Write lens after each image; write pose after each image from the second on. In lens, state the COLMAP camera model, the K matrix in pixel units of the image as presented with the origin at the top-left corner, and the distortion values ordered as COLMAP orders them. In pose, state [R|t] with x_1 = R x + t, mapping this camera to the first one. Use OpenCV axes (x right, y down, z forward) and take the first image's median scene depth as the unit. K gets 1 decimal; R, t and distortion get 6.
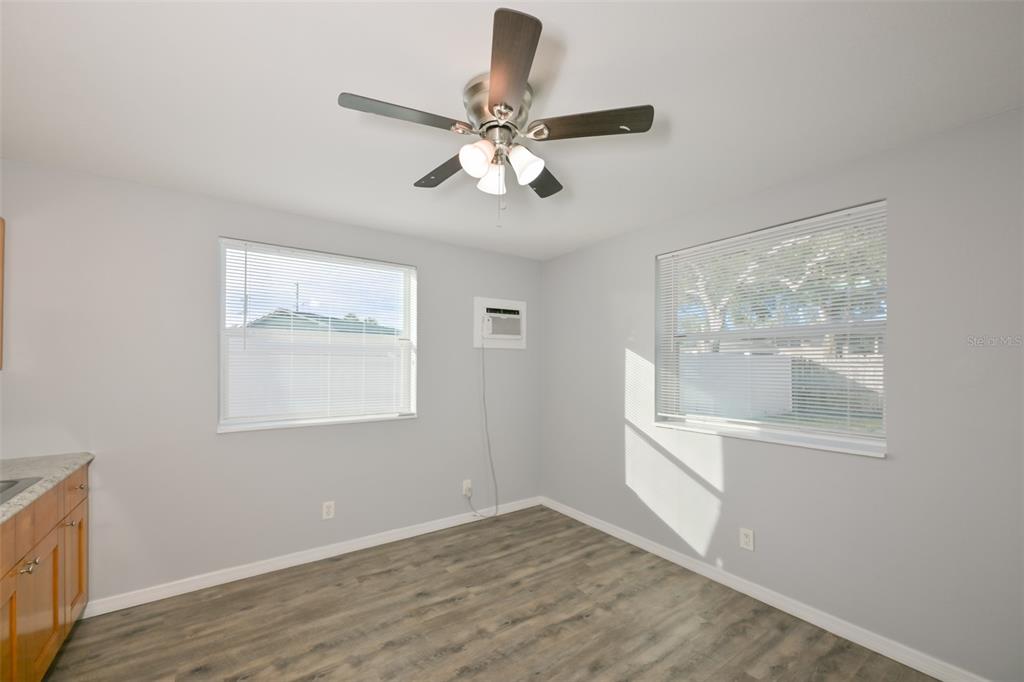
lens RADIAL K [[419.4, 0, 518.8], [0, 419.4, 363.7], [0, 0, 1]] dist [0.000914, -0.000088]
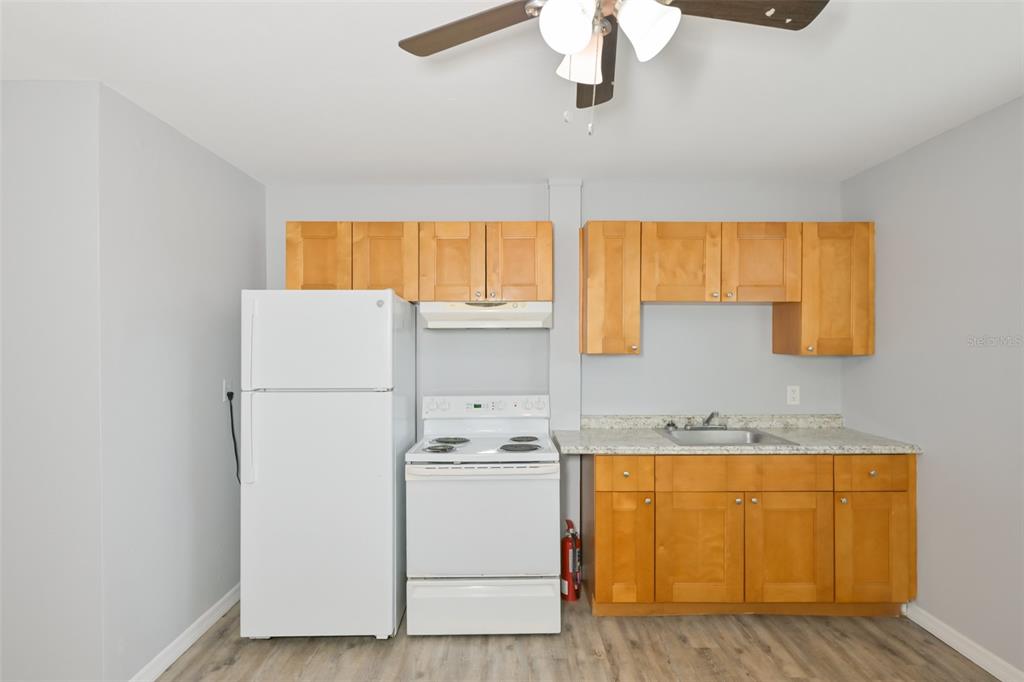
lens RADIAL K [[527.1, 0, 505.5], [0, 527.1, 337.0], [0, 0, 1]] dist [-0.003658, 0.000048]
pose [[-0.579534, -0.008443, -0.814904, 0.369715], [0.000896, 0.999939, -0.010998, -0.014686], [0.814947, -0.007104, -0.579491, 0.724266]]
